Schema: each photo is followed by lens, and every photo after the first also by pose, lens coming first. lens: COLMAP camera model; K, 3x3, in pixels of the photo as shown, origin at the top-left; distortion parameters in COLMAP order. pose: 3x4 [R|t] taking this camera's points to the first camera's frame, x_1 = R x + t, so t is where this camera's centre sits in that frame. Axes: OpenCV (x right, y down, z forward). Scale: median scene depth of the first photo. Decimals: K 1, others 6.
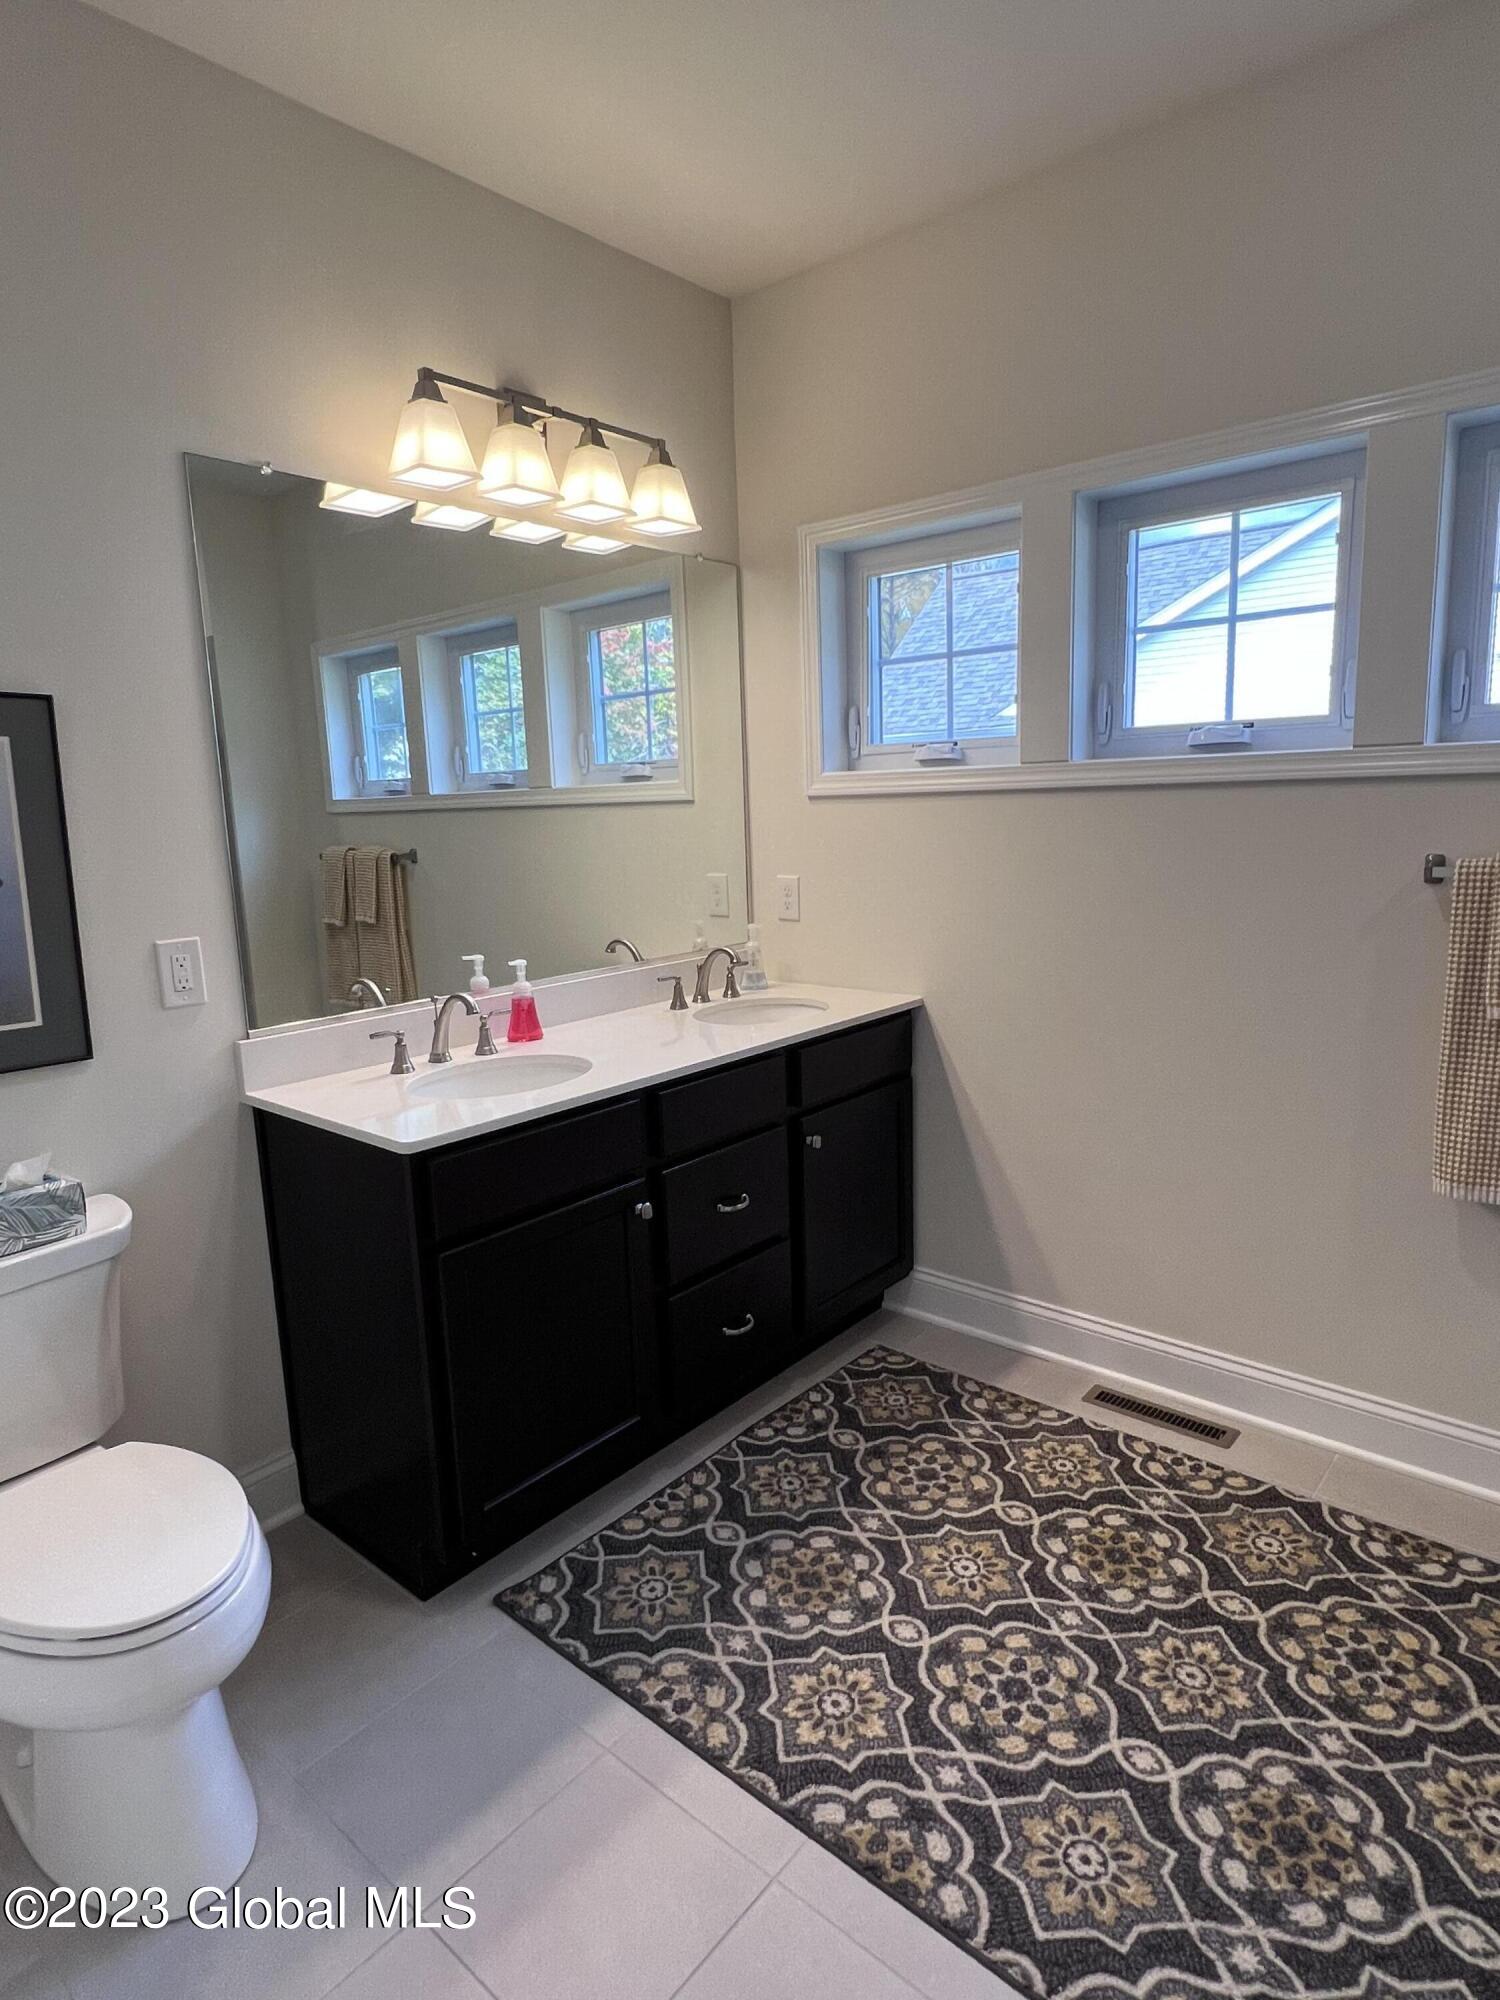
lens RADIAL K [[1122.8, 0, 753.6], [0, 1122.8, 998.5], [0, 0, 1]] dist [-0.009464, 0.004199]
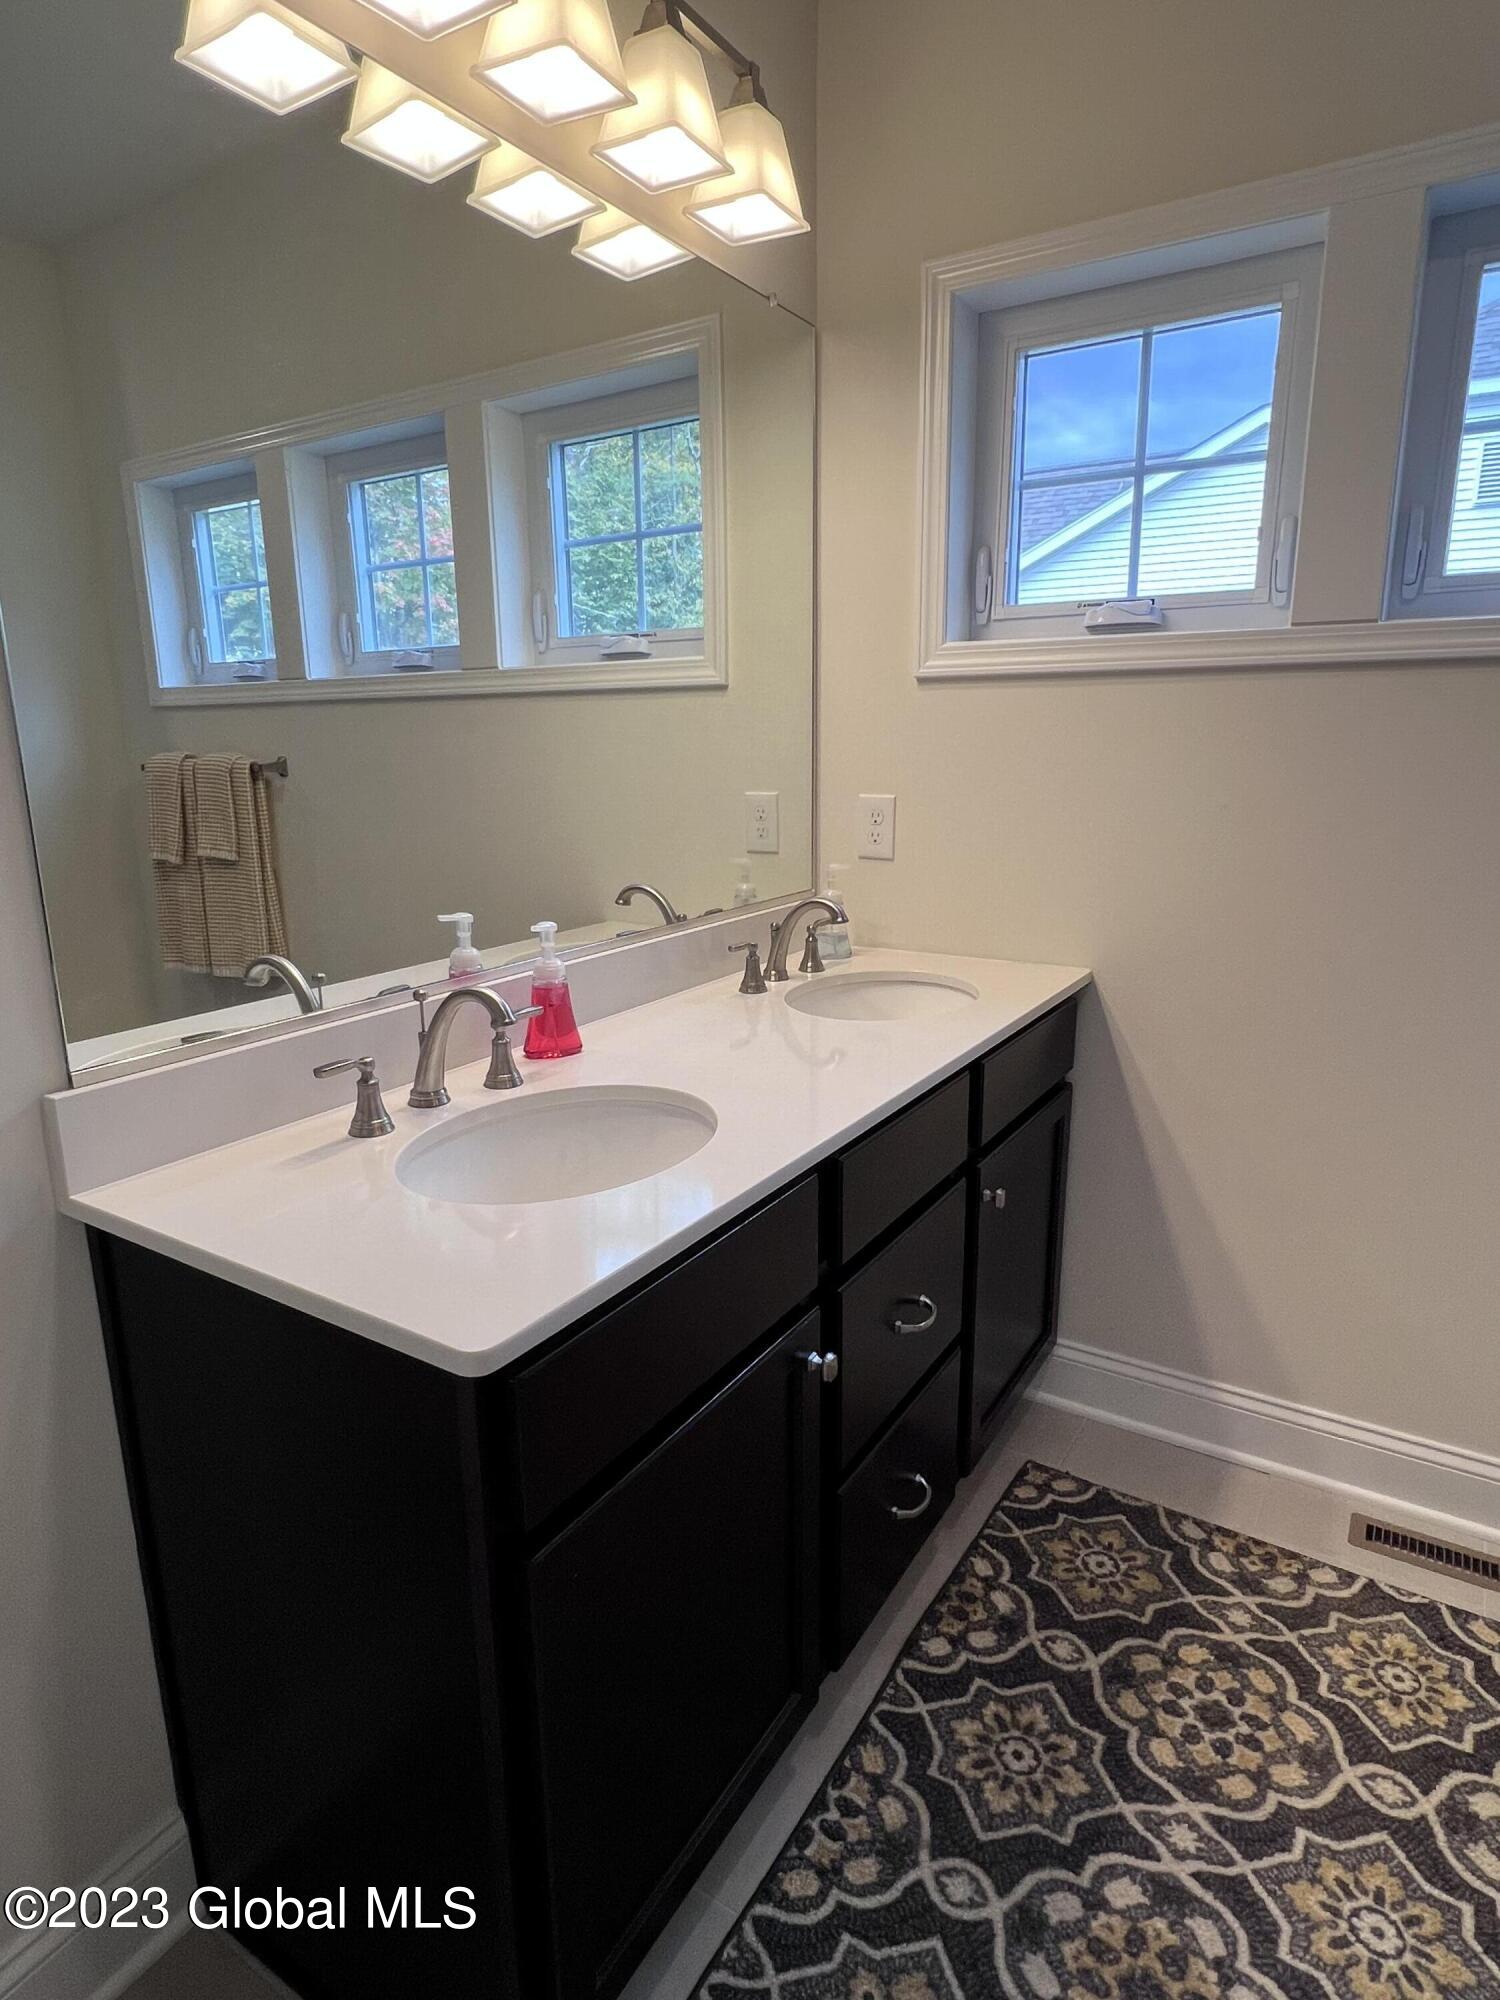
lens RADIAL K [[1122.8, 0, 746.8], [0, 1122.8, 996.6], [0, 0, 1]] dist [-0.009464, 0.004199]
pose [[0.989517, -0.011993, 0.143917, -0.171042], [0.004430, 0.998598, 0.052754, -0.023622], [-0.144348, -0.051564, 0.988183, 0.354485]]
